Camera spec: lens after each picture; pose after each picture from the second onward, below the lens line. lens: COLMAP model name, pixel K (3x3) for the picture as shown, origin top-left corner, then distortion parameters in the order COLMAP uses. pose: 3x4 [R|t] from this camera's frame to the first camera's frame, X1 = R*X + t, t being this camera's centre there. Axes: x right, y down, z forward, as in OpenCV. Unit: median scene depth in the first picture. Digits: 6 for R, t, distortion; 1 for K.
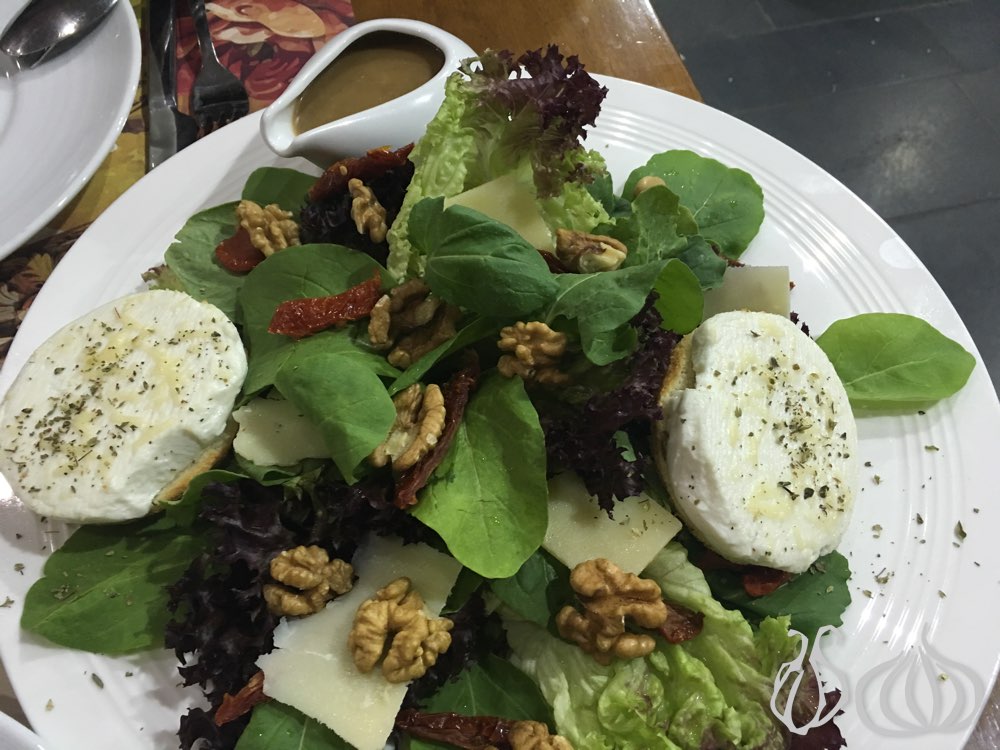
lens RADIAL K [[868.9, 0, 500.0], [0, 868.9, 375.0], [0, 0, 1]] dist [0.076629, -0.125336]
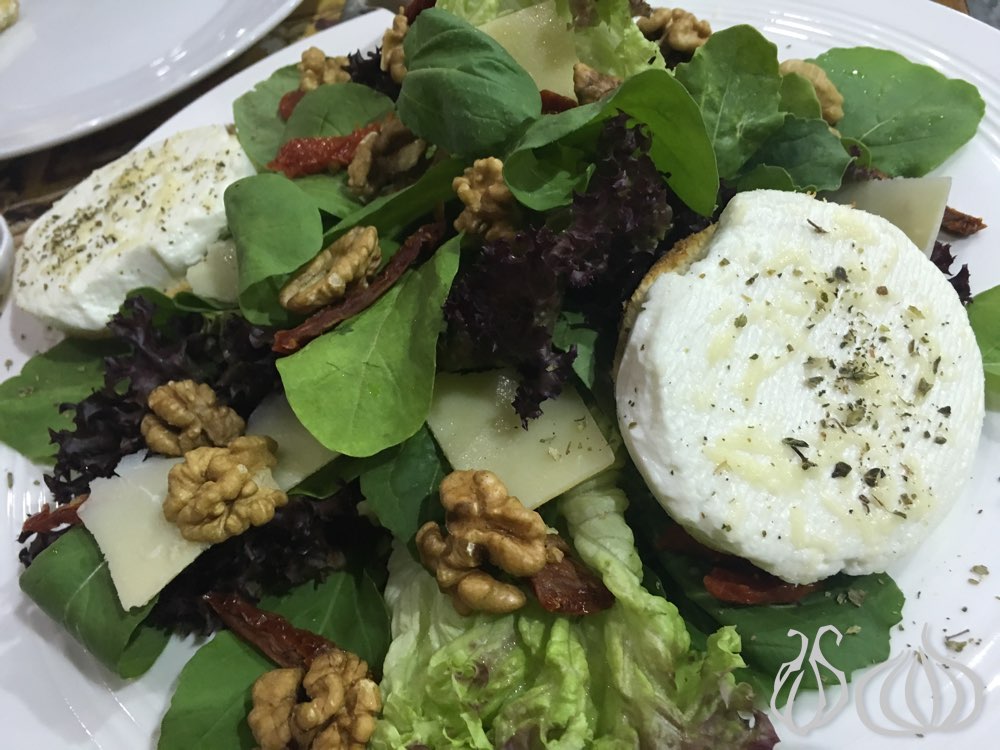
lens RADIAL K [[868.9, 0, 500.0], [0, 868.9, 375.0], [0, 0, 1]] dist [0.076629, -0.125336]
pose [[0.894873, 0.187852, -0.404863, 0.377977], [-0.212759, 0.976957, -0.016966, 0.131617], [0.392347, 0.101321, 0.914220, 0.302438]]
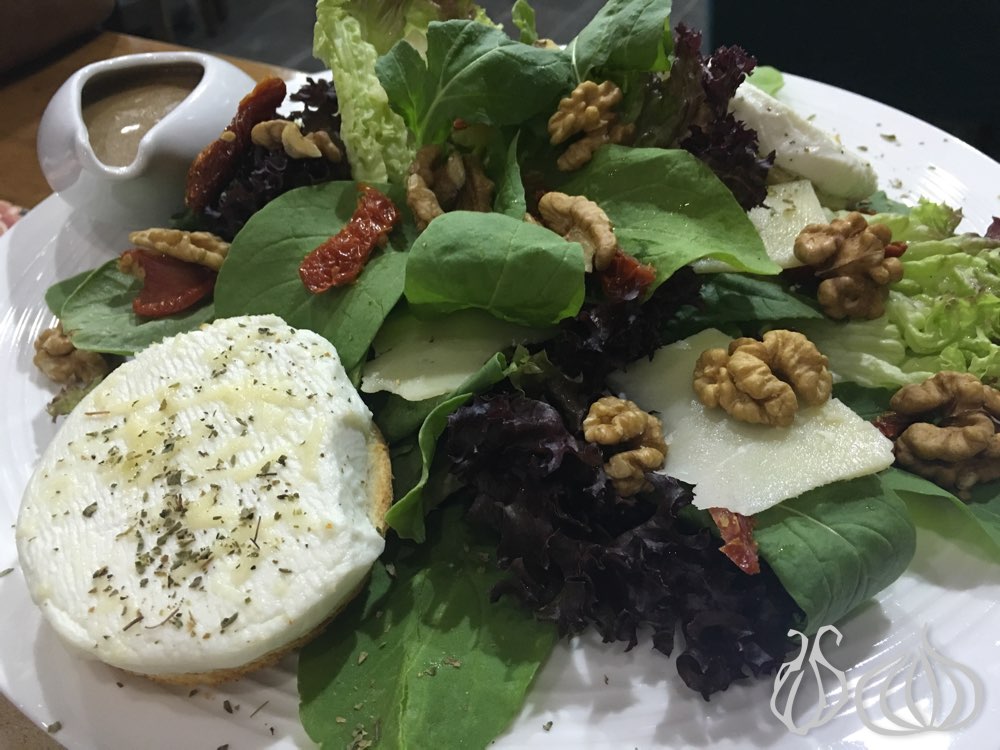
lens RADIAL K [[868.9, 0, 500.0], [0, 868.9, 375.0], [0, 0, 1]] dist [0.076629, -0.125336]
pose [[0.659141, -0.531532, 0.531985, -0.625984], [0.659517, 0.748488, -0.069304, 0.165262], [-0.361347, 0.396534, 0.843913, 0.362323]]
